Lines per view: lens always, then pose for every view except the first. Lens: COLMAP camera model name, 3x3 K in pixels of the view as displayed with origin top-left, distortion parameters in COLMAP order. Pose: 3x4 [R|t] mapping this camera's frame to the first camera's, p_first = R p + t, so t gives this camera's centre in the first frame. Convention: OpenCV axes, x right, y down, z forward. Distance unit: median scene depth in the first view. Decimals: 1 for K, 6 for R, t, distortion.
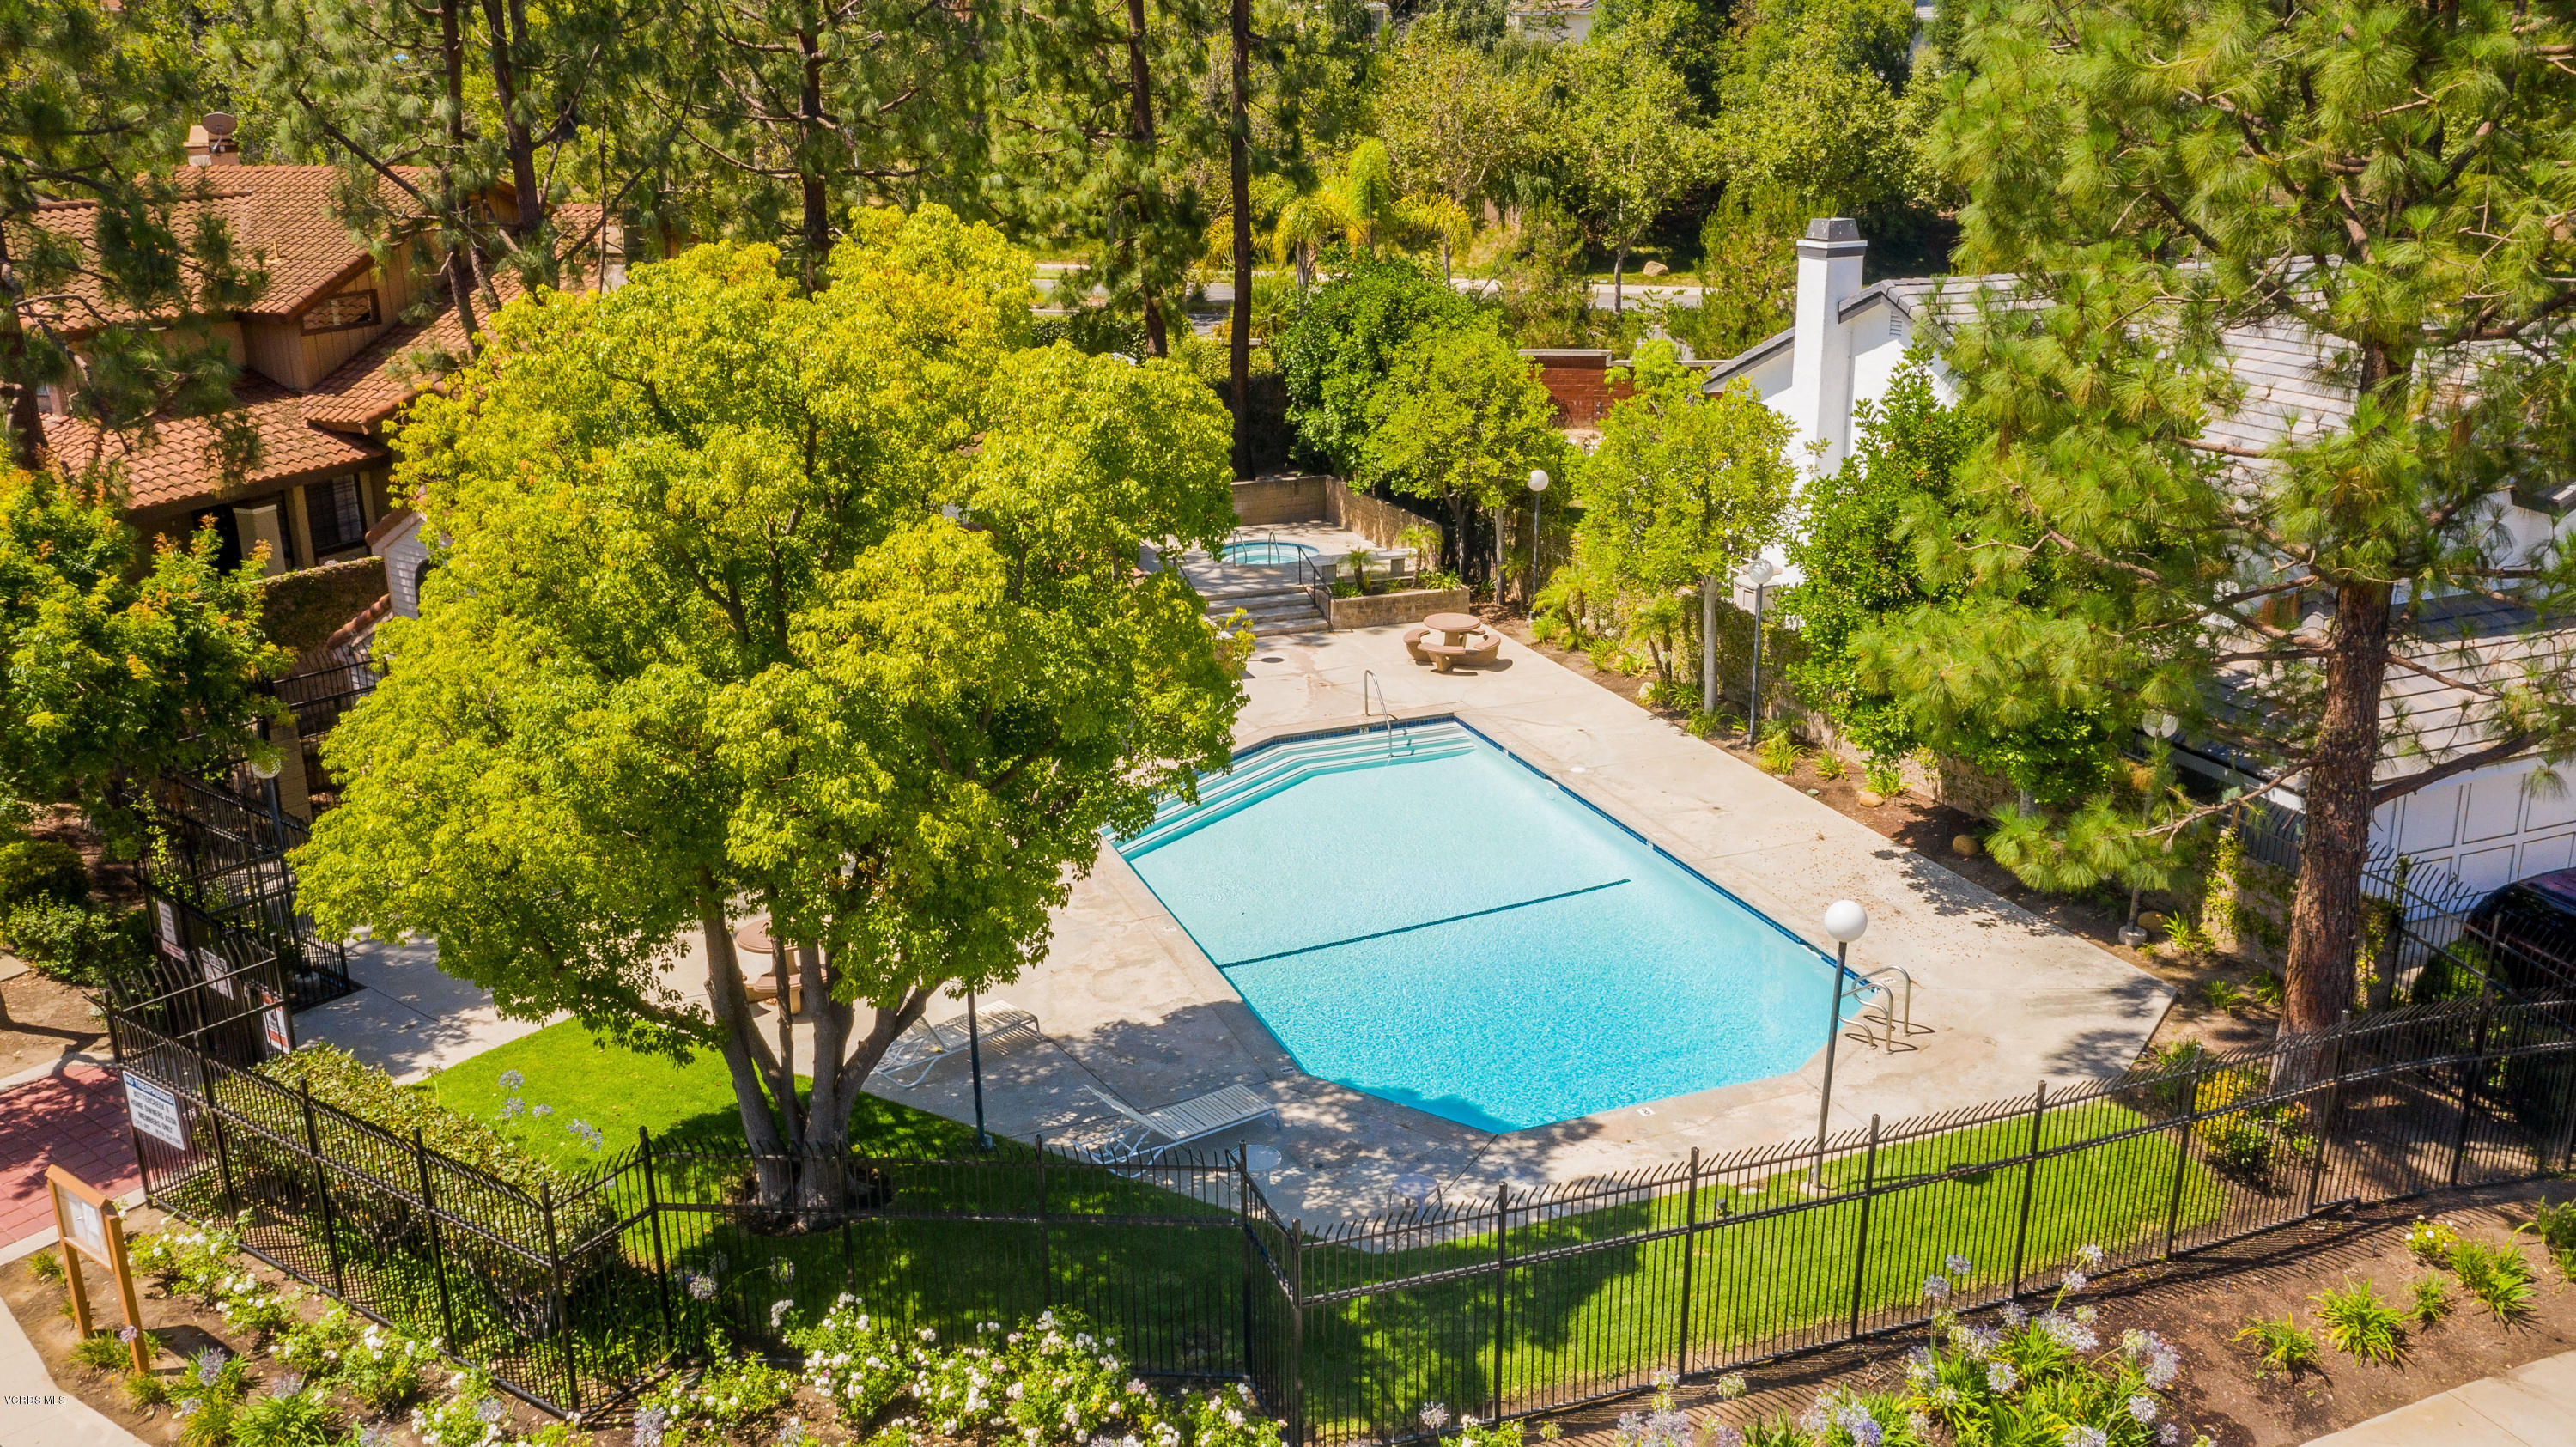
lens RADIAL K [[2092.4, 0, 1273.2], [0, 2092.4, 723.8], [0, 0, 1]] dist [-0.032553, 0.009646]
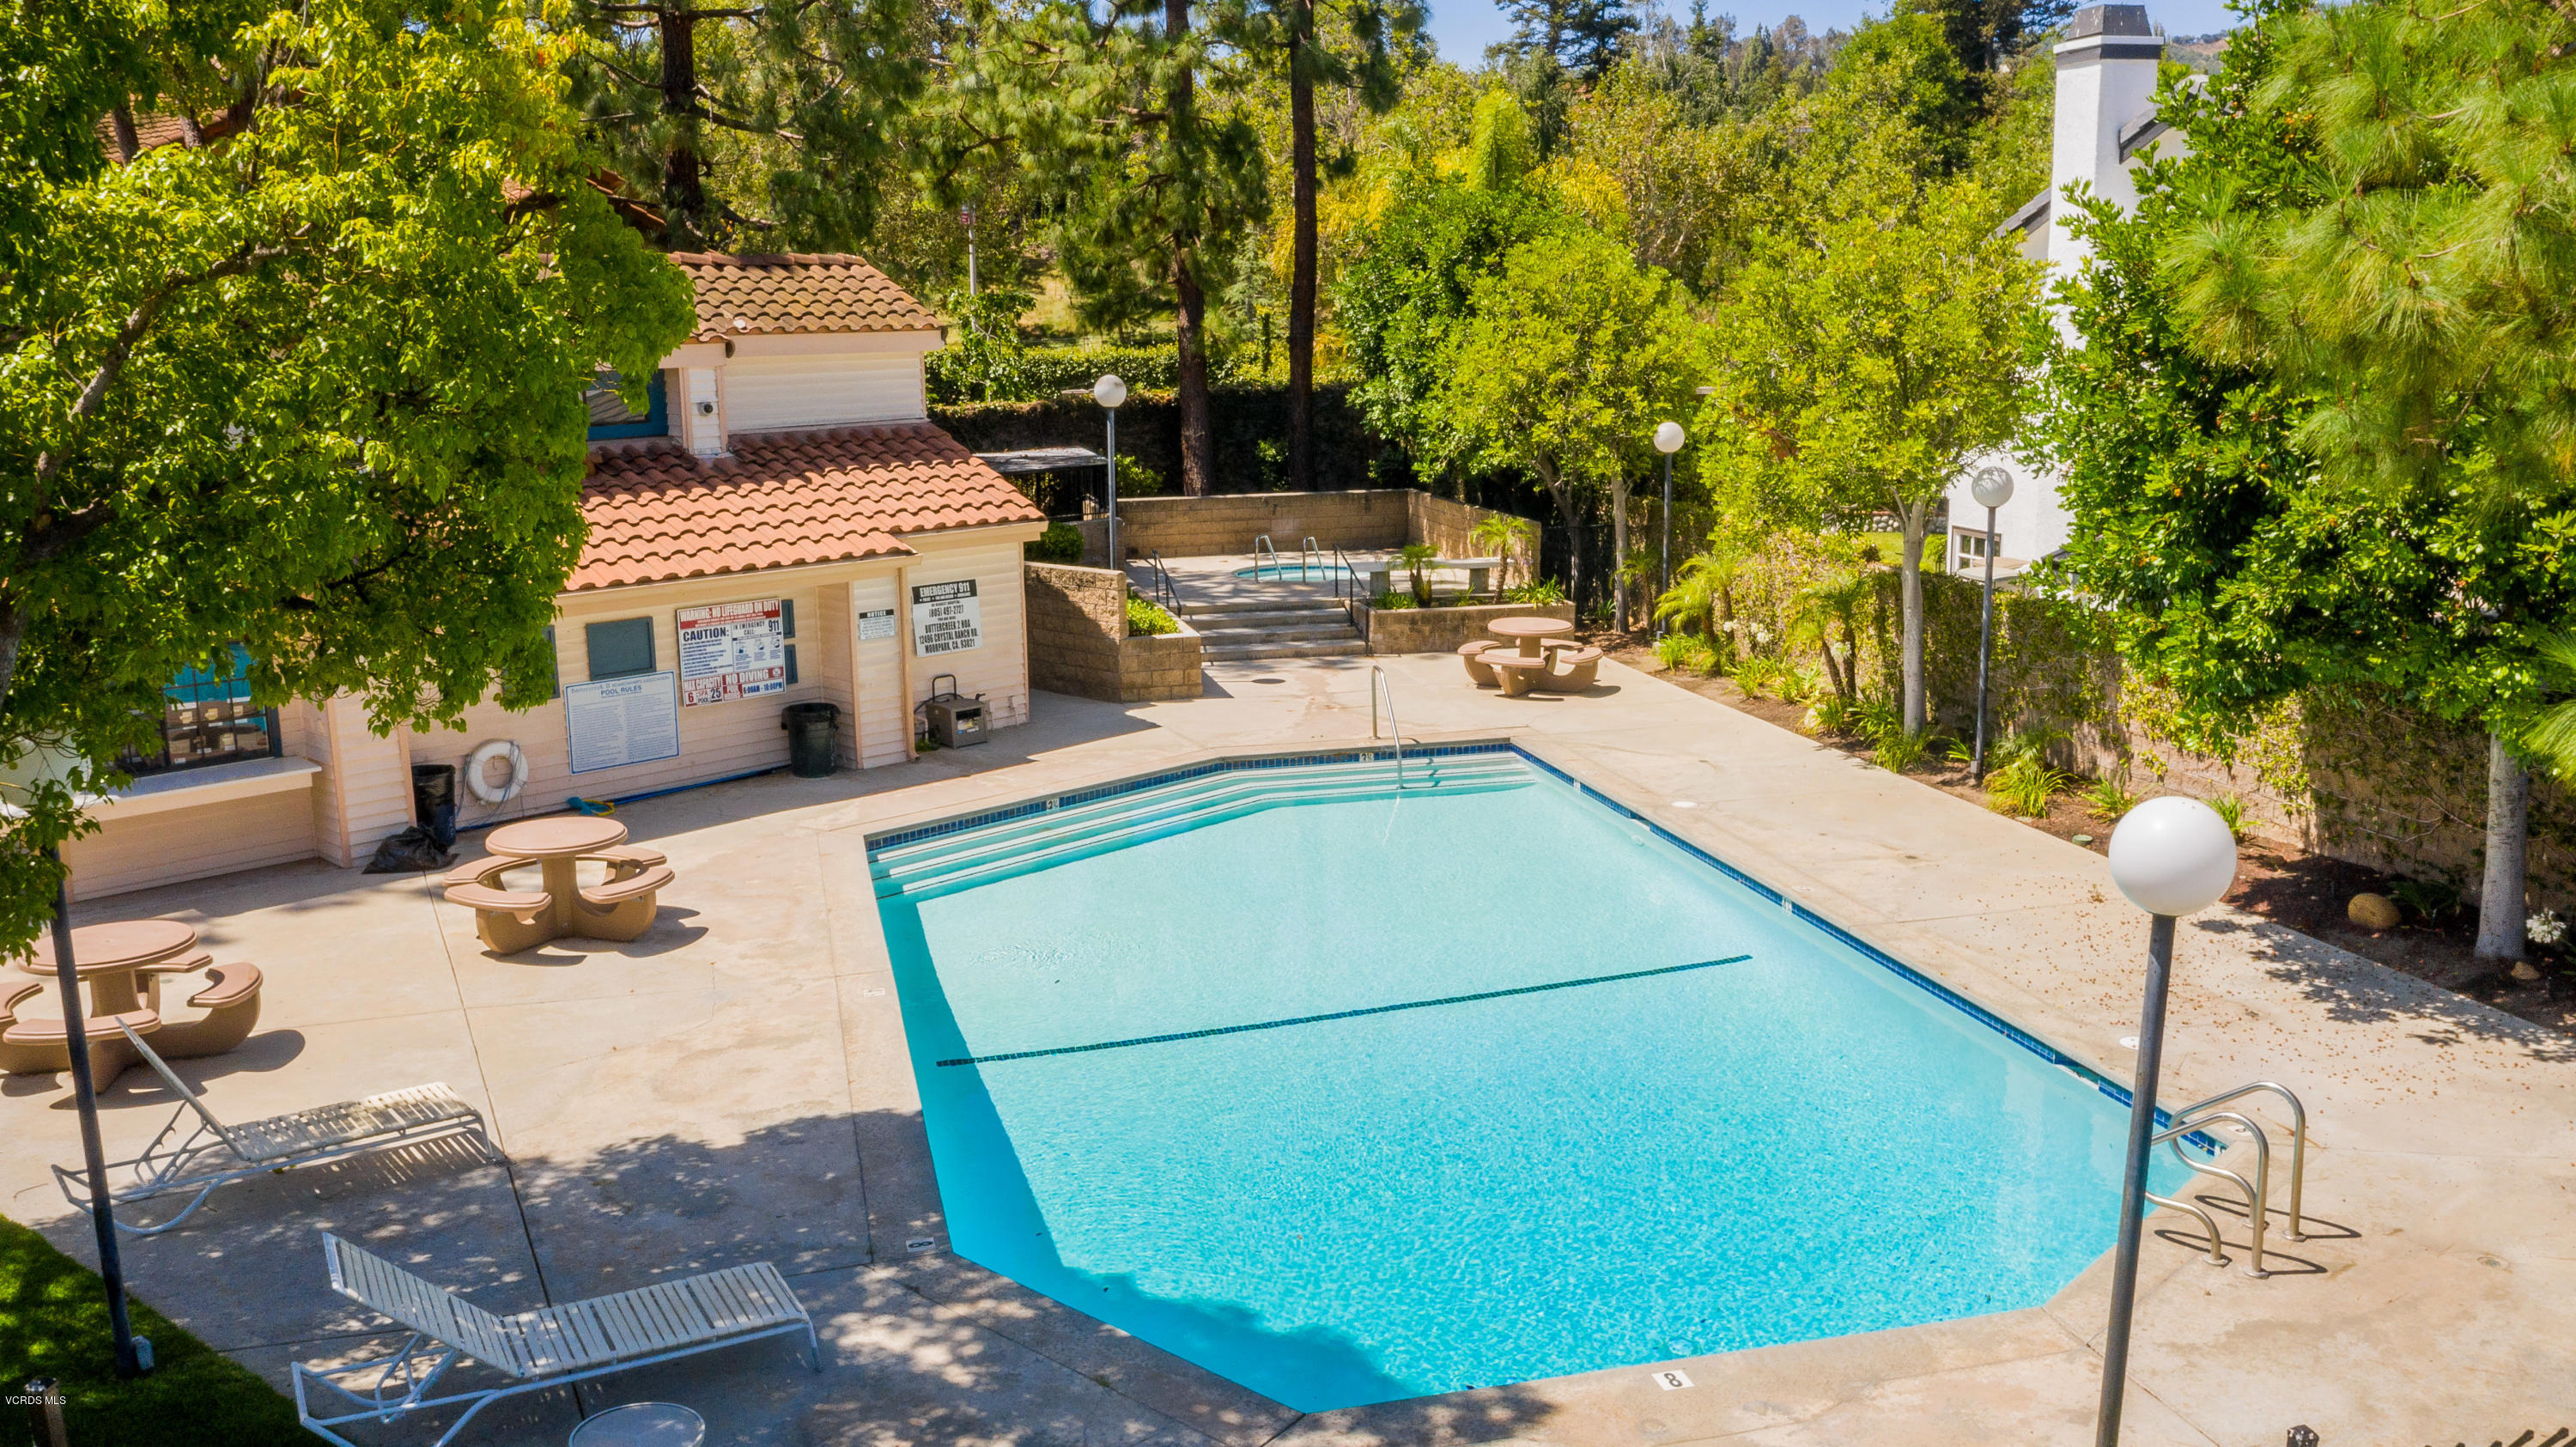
lens RADIAL K [[2092.4, 0, 1307.4], [0, 2092.4, 723.4], [0, 0, 1]] dist [-0.032553, 0.009646]
pose [[0.994171, 0.025220, -0.104821, 0.092618], [-0.037148, 0.992849, -0.113449, 0.066472], [0.101210, 0.116681, 0.987999, 0.357665]]
